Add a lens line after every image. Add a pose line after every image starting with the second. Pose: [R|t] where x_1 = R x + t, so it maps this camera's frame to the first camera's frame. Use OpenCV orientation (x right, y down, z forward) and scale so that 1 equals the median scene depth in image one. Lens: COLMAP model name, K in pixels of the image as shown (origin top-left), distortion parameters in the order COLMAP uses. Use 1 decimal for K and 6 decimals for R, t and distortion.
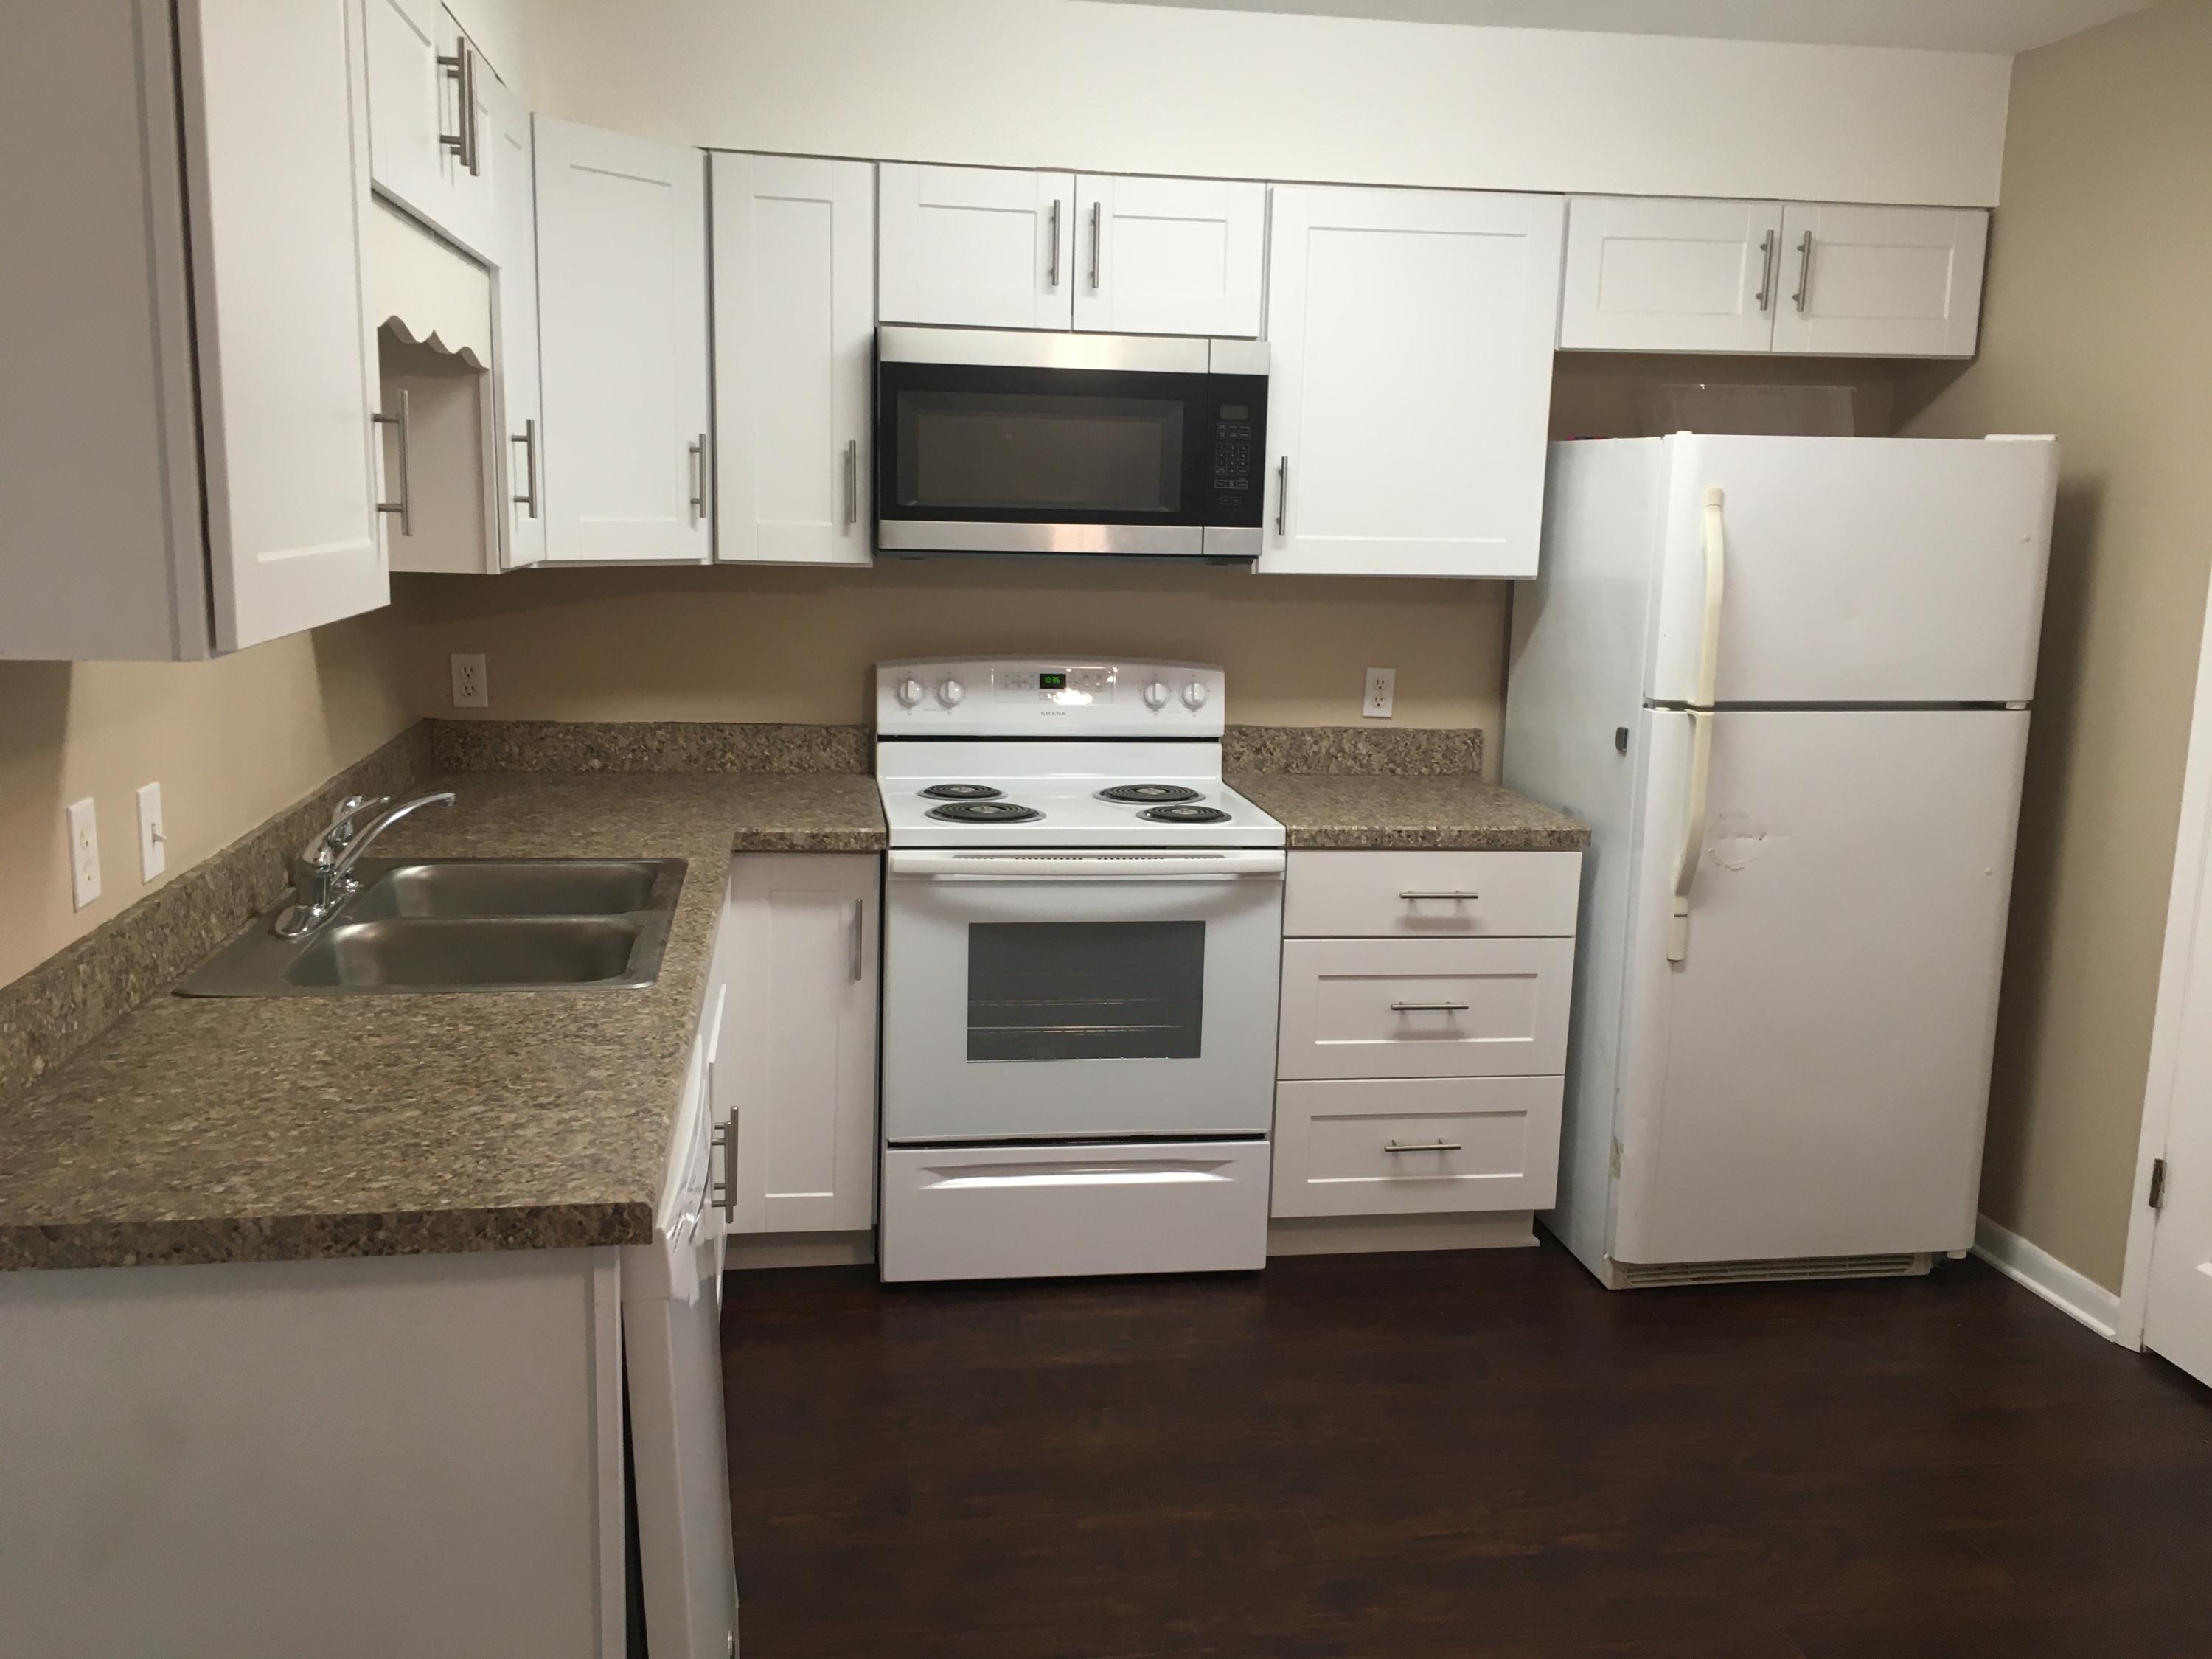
lens RADIAL K [[1884.4, 0, 1096.5], [0, 1884.4, 816.3], [0, 0, 1]] dist [0.069095, -0.089126]
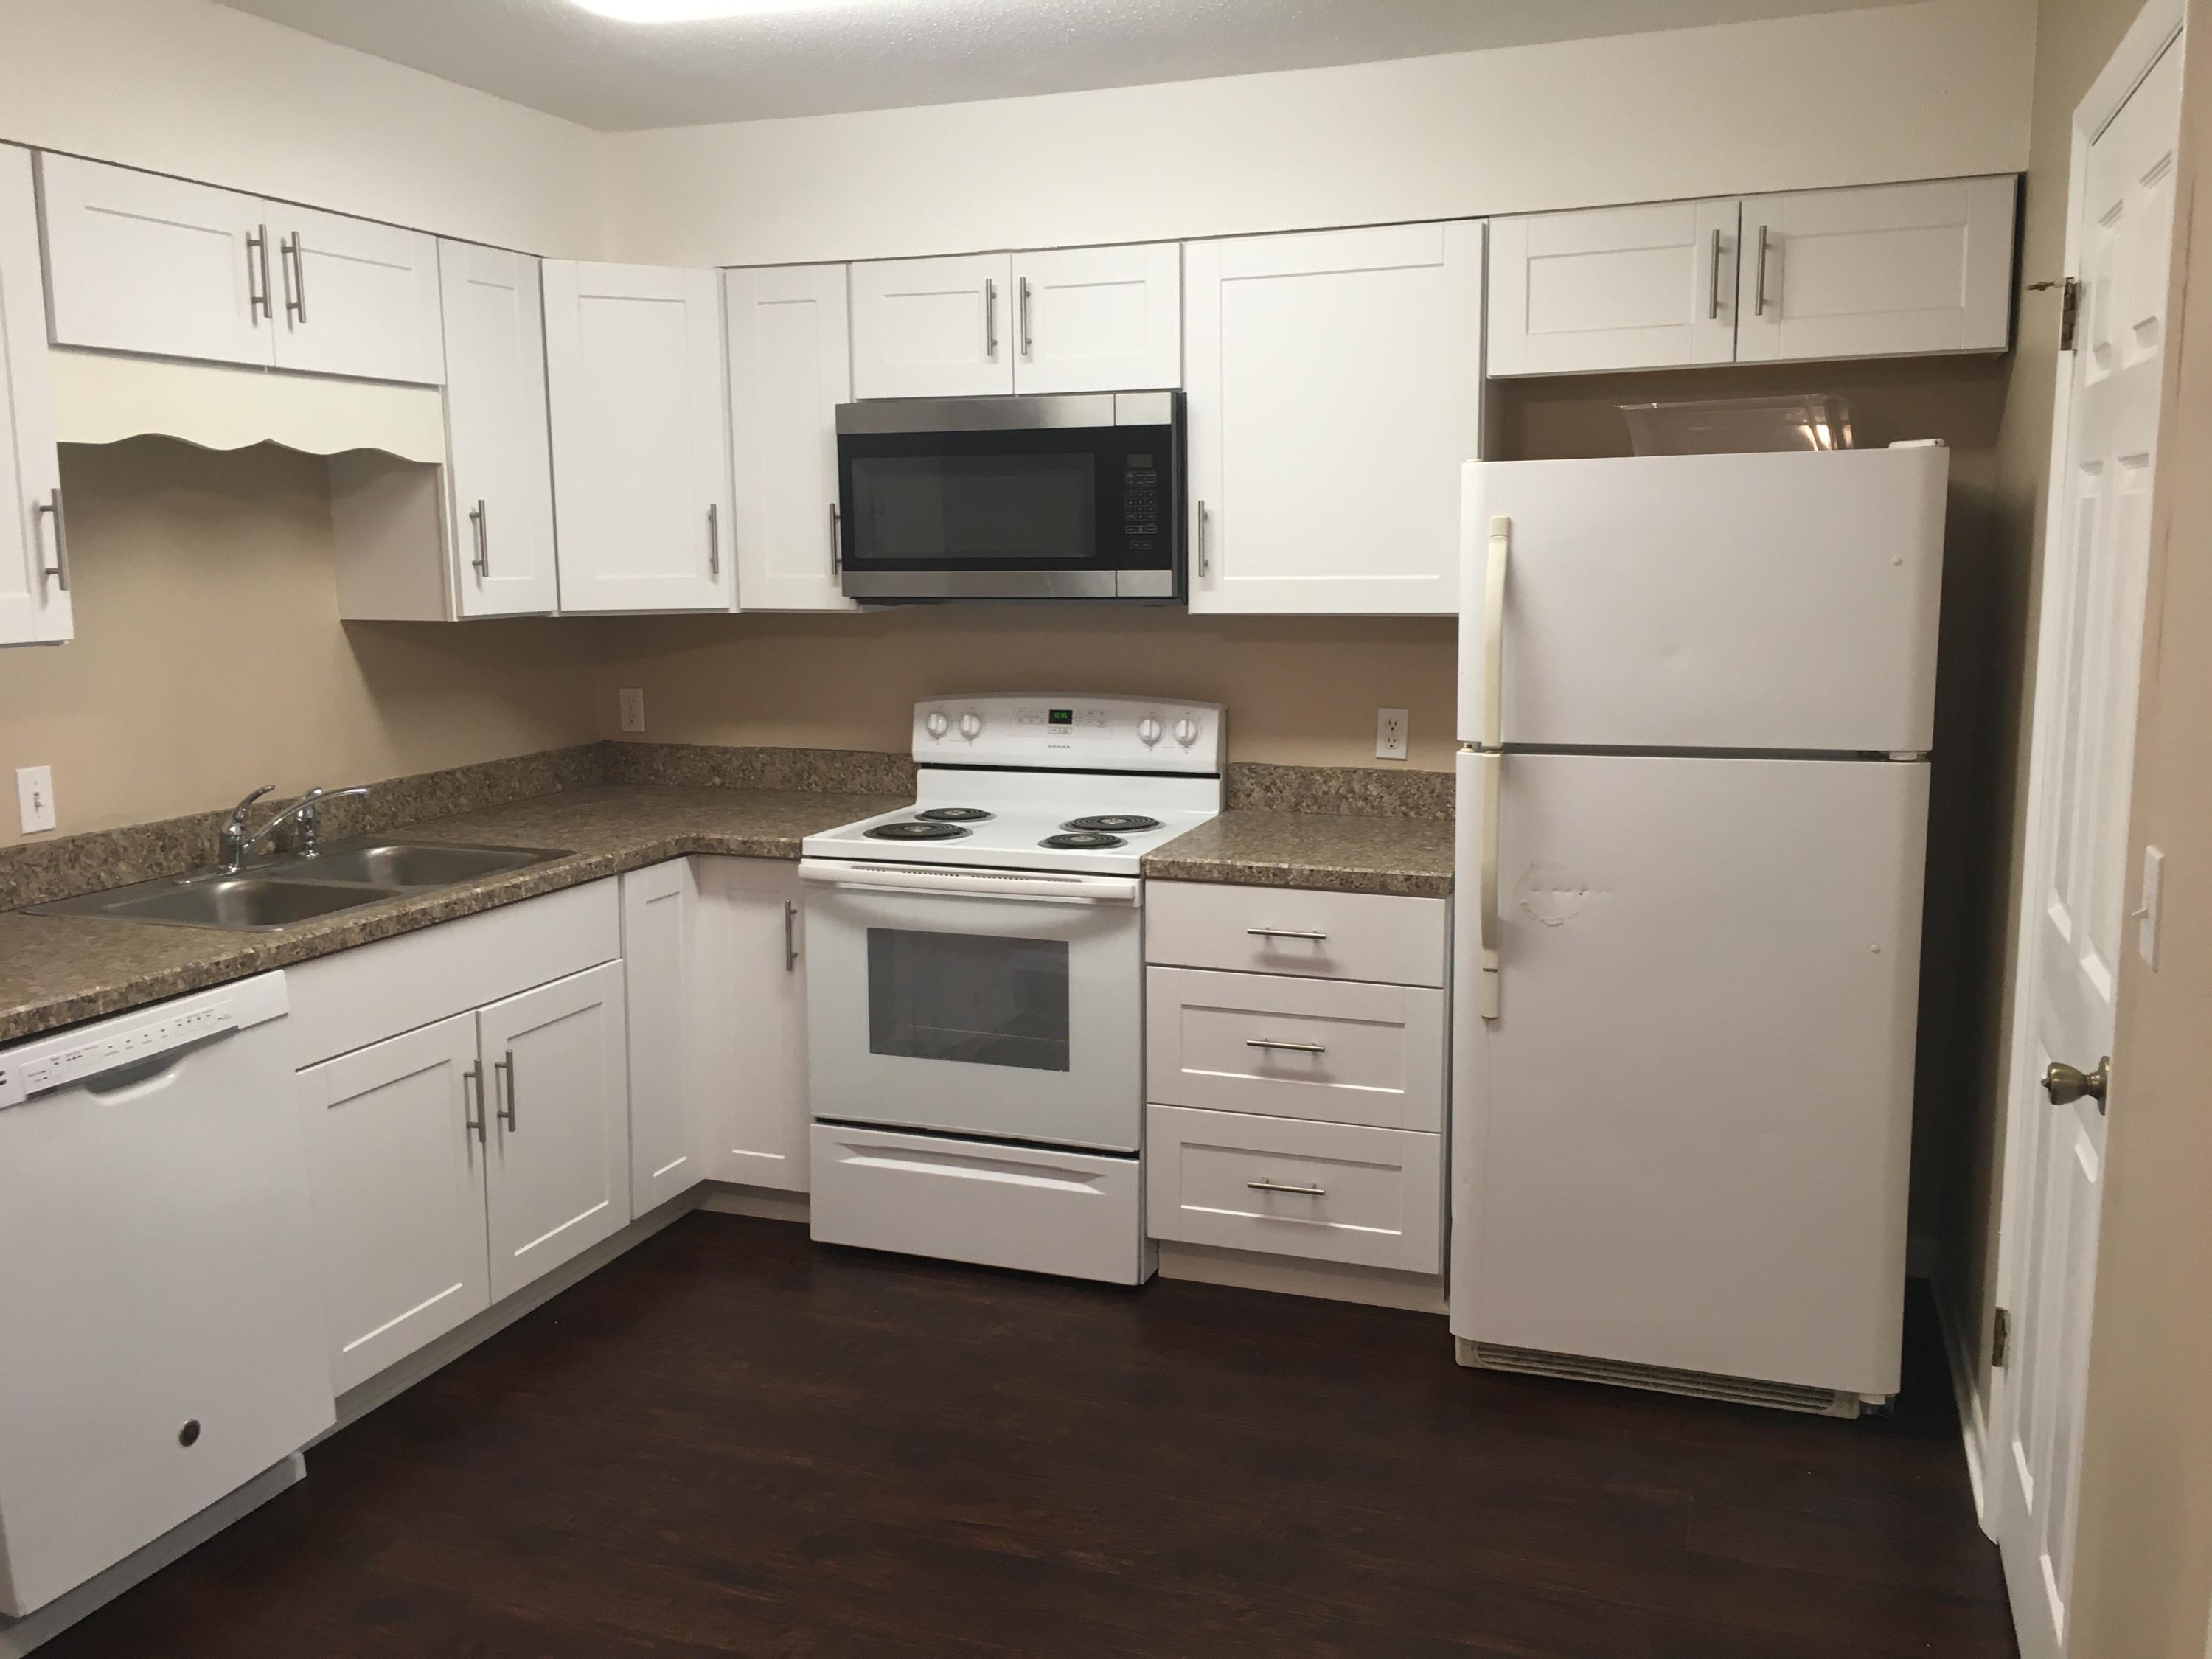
lens RADIAL K [[1884.4, 0, 1093.7], [0, 1884.4, 813.6], [0, 0, 1]] dist [0.069095, -0.089126]
pose [[0.873862, 0.037279, -0.484742, 0.575970], [-0.052142, 0.998491, -0.017210, 0.001190], [0.483369, 0.040315, 0.874488, 0.078817]]
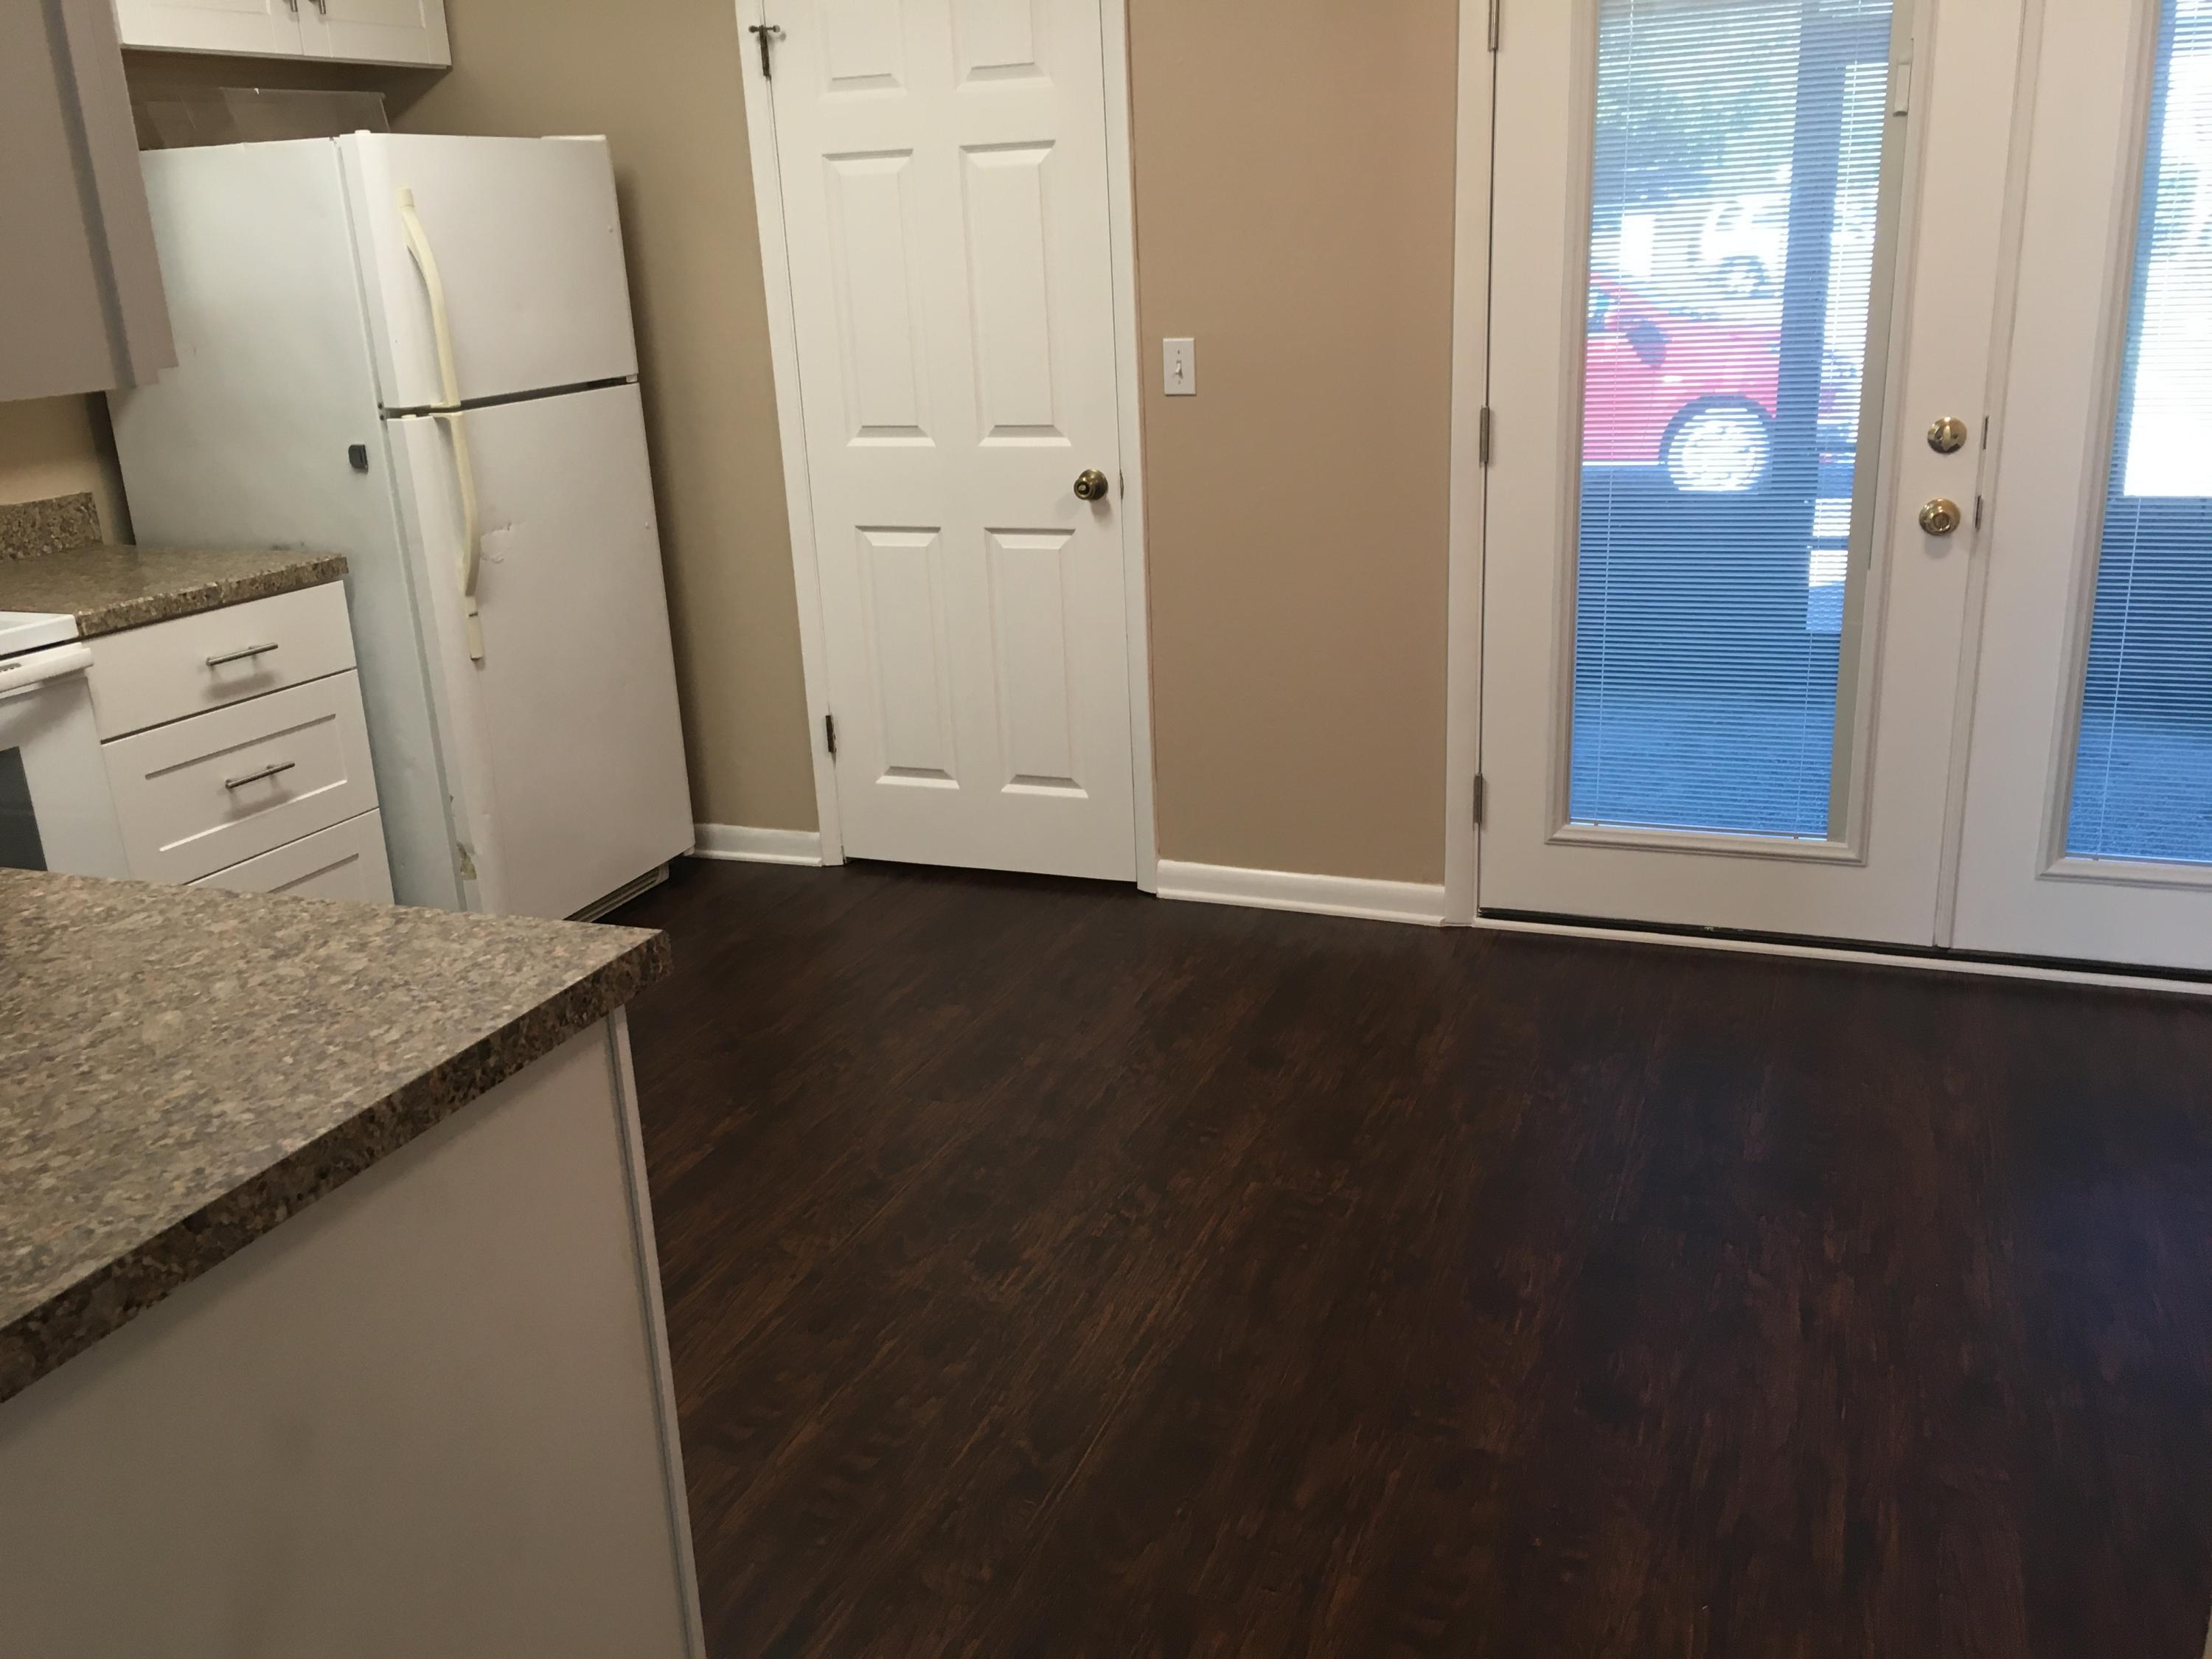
lens RADIAL K [[1884.4, 0, 1112.5], [0, 1884.4, 828.9], [0, 0, 1]] dist [0.069095, -0.089126]
pose [[0.502185, -0.307567, 0.808216, -0.389747], [0.206105, 0.950249, 0.233555, -0.007051], [-0.839840, 0.049289, 0.540592, 0.139266]]
